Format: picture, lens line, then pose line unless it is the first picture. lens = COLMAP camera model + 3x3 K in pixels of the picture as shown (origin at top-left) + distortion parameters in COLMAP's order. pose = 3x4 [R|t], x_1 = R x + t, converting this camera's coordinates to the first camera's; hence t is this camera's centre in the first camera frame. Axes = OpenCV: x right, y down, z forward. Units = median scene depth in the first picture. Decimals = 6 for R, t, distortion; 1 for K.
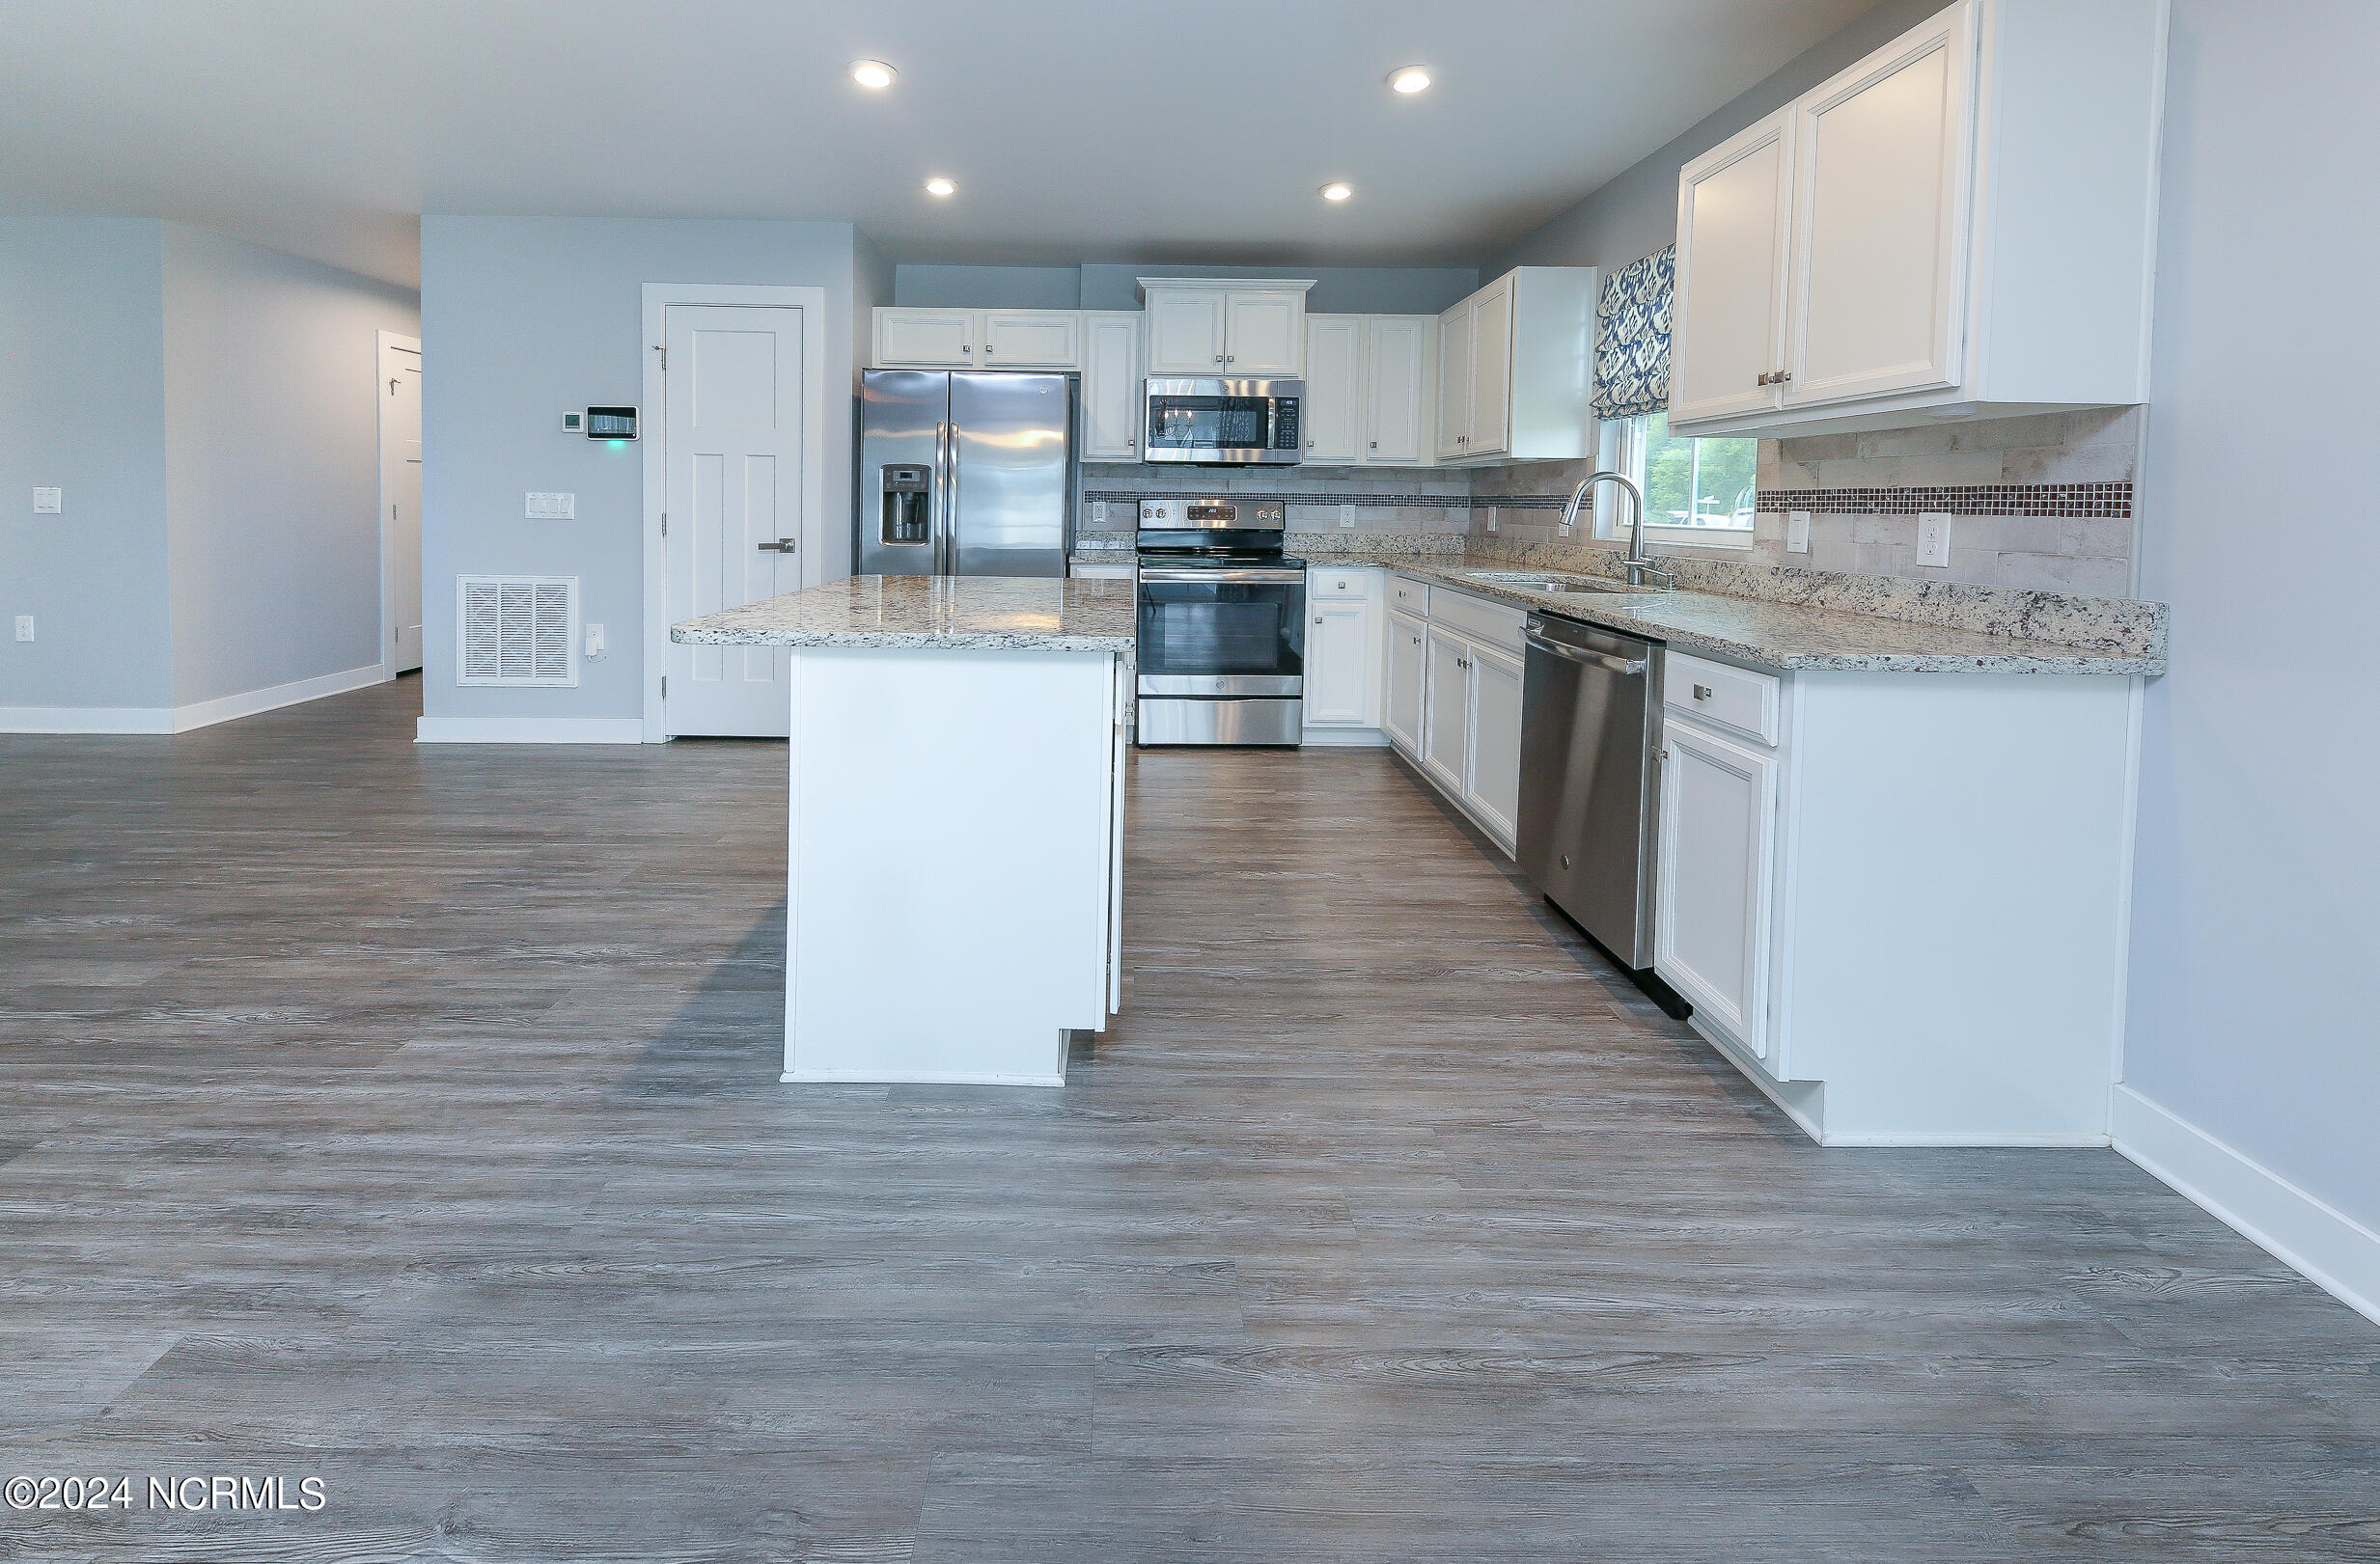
lens RADIAL K [[876.4, 0, 1166.7], [0, 876.4, 533.4], [0, 0, 1]] dist [0.009133, -0.002030]
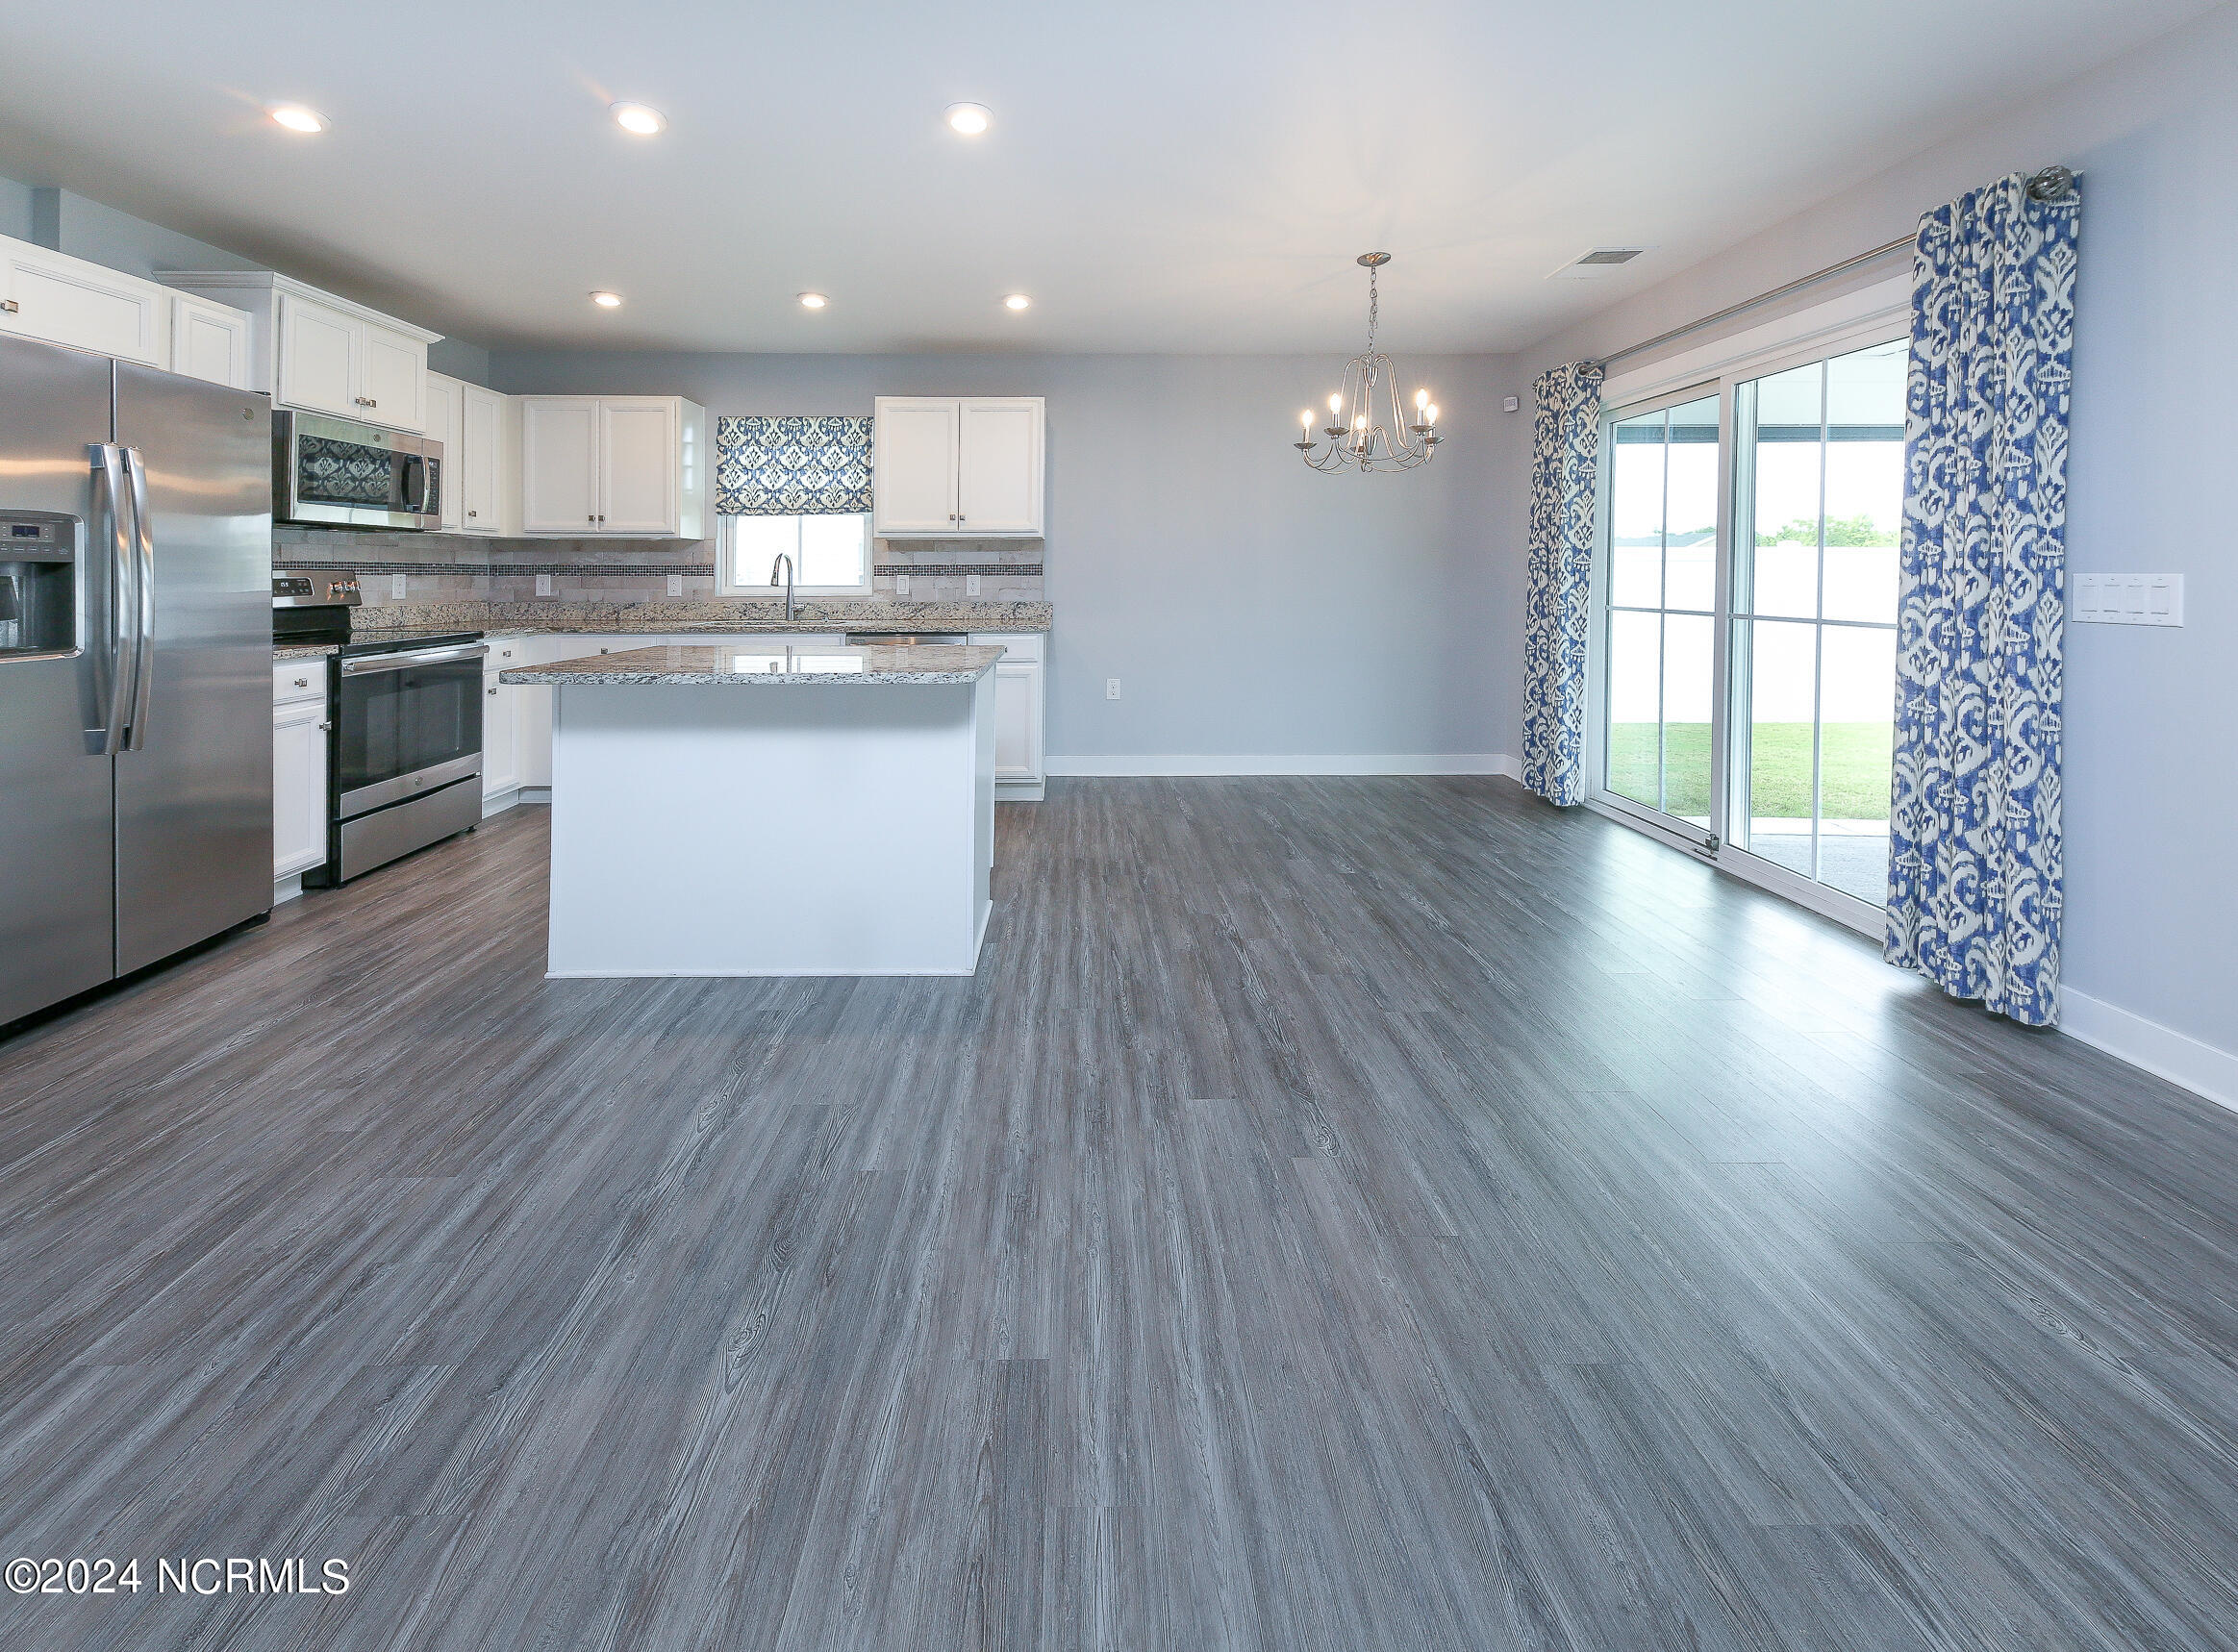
lens RADIAL K [[853.4, 0, 1036.8], [0, 853.4, 586.8], [0, 0, 1]] dist [0.008367, -0.001960]
pose [[0.053795, -0.026843, 0.998191, -1.129575], [0.034760, 0.999083, 0.024994, -0.031951], [-0.997947, 0.033353, 0.054678, 0.492395]]
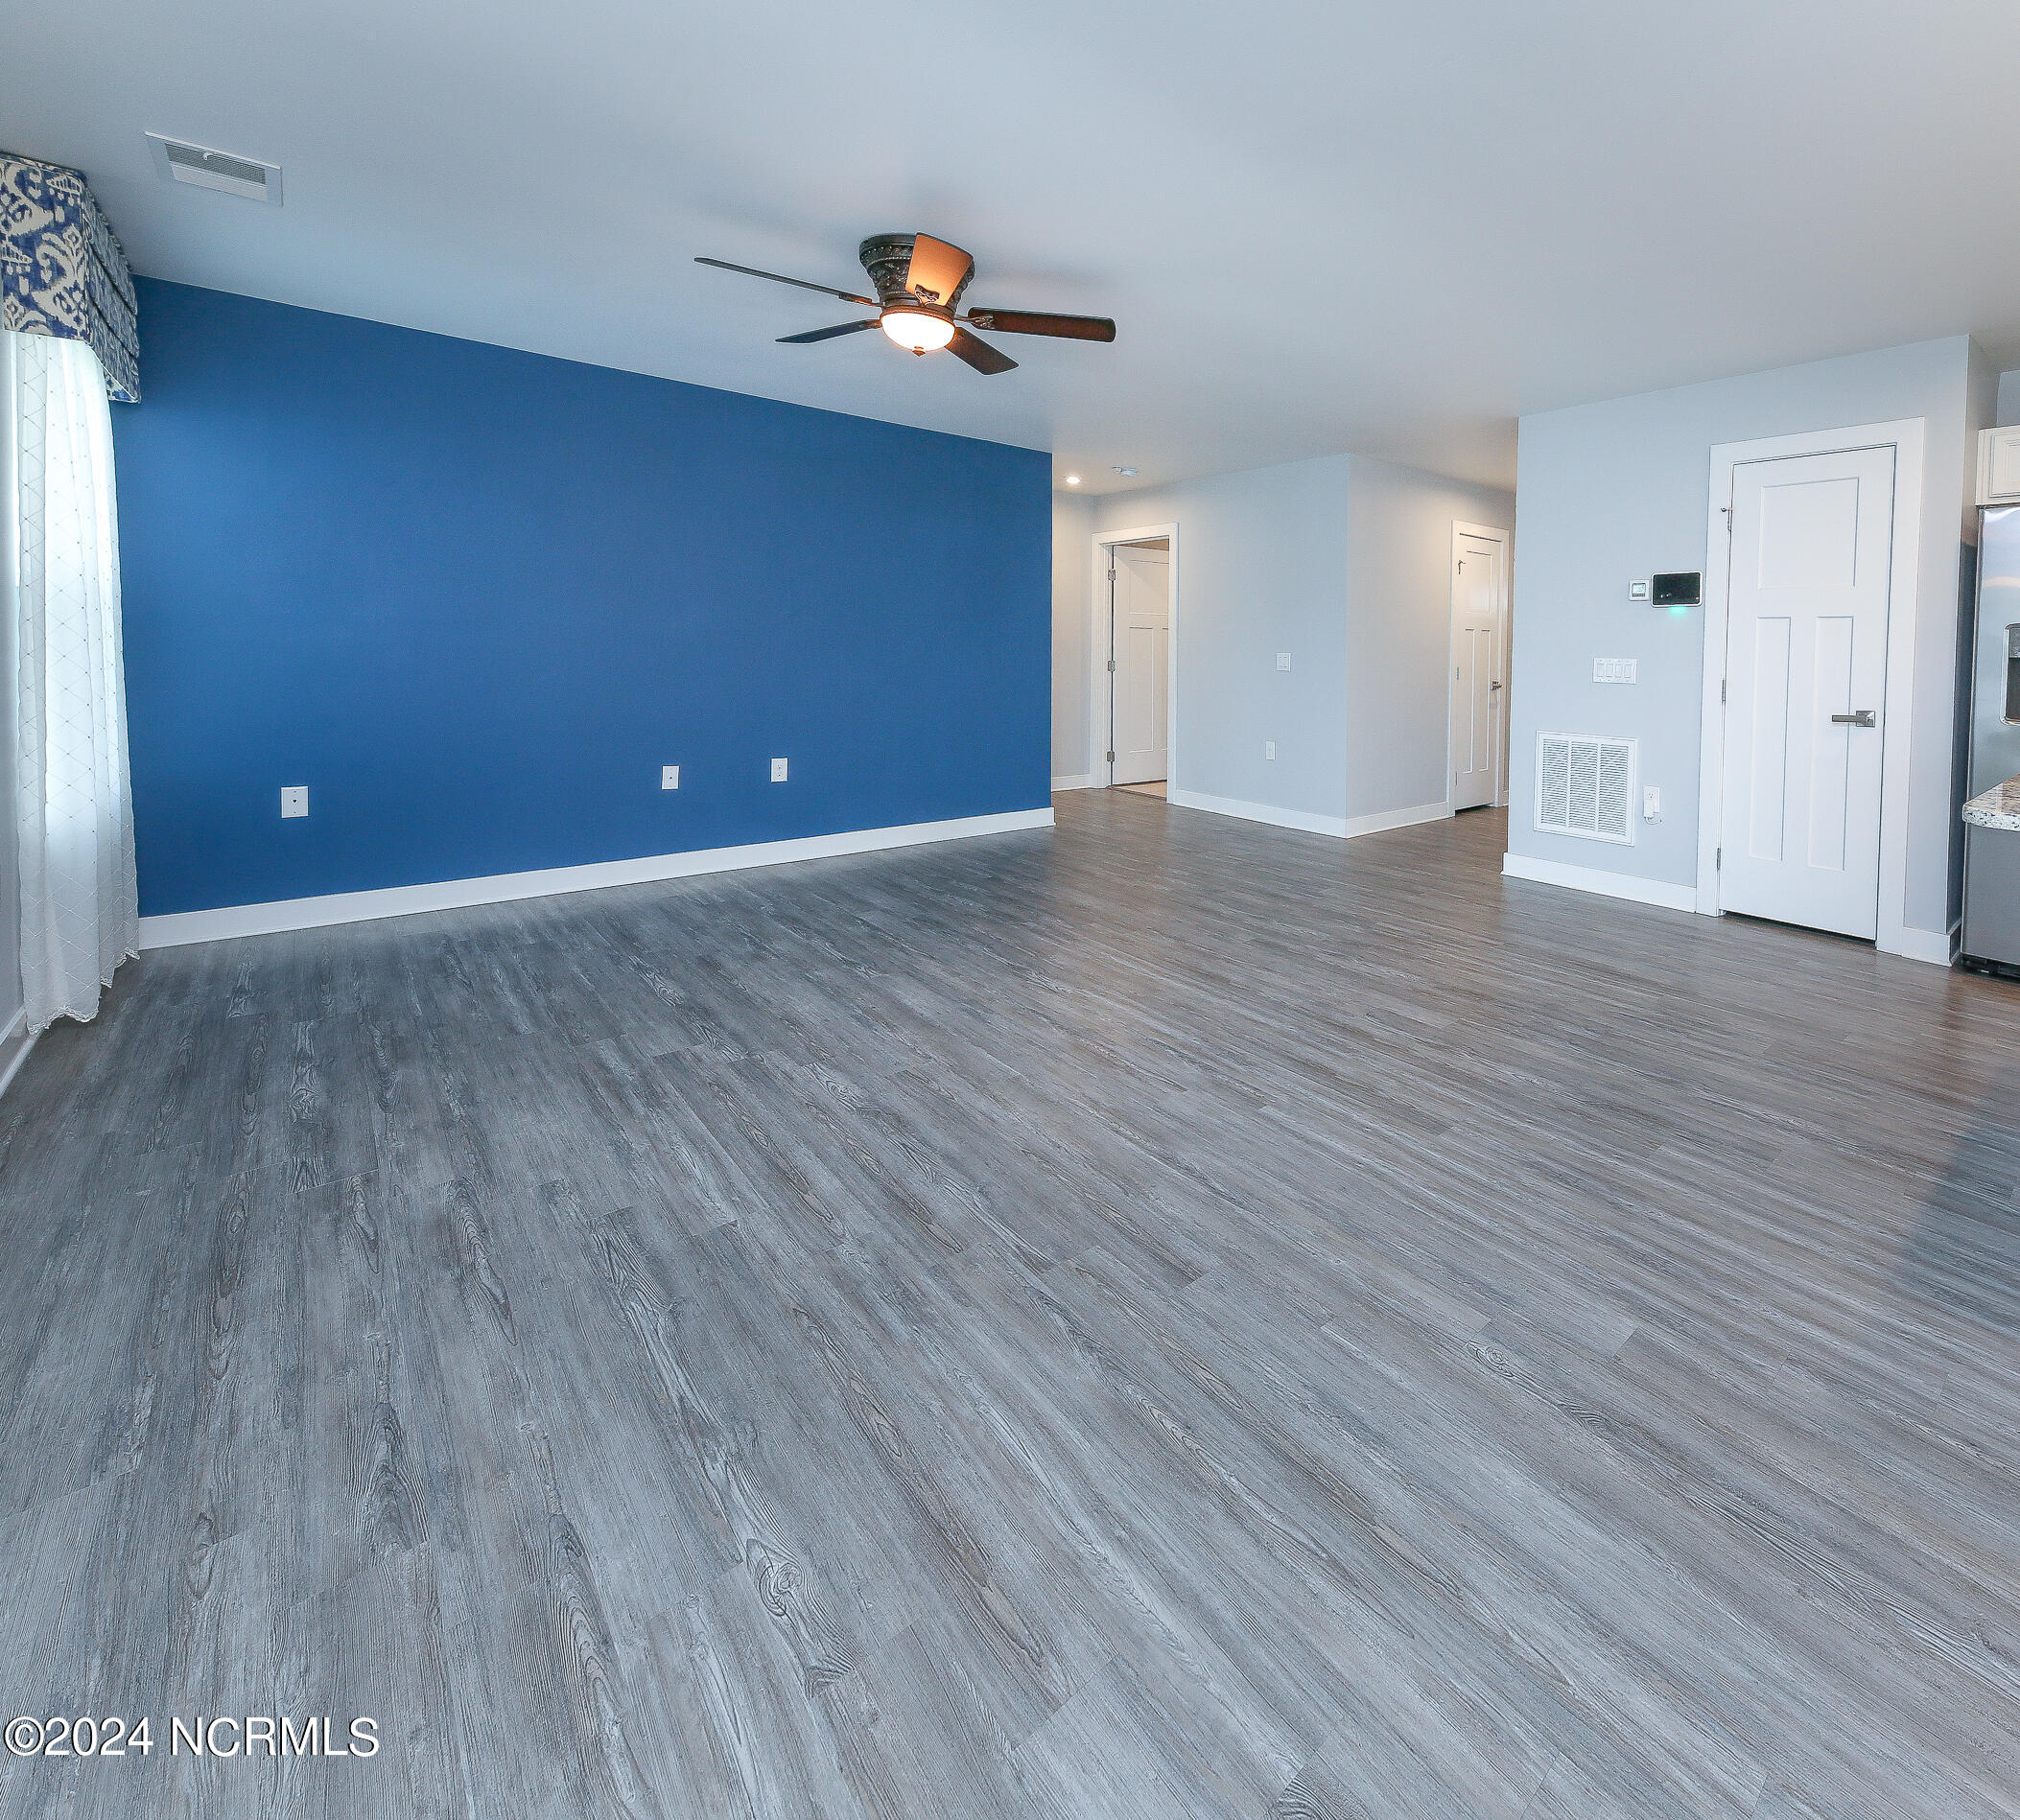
lens RADIAL K [[981.1, 0, 1270.8], [0, 981.1, 686.7], [0, 0, 1]] dist [0.013331, -0.001654]
pose [[0.693468, 0.024902, -0.720057, -0.200541], [-0.032806, 0.999457, 0.002970, -0.002983], [0.719740, 0.021562, 0.693909, -0.168771]]
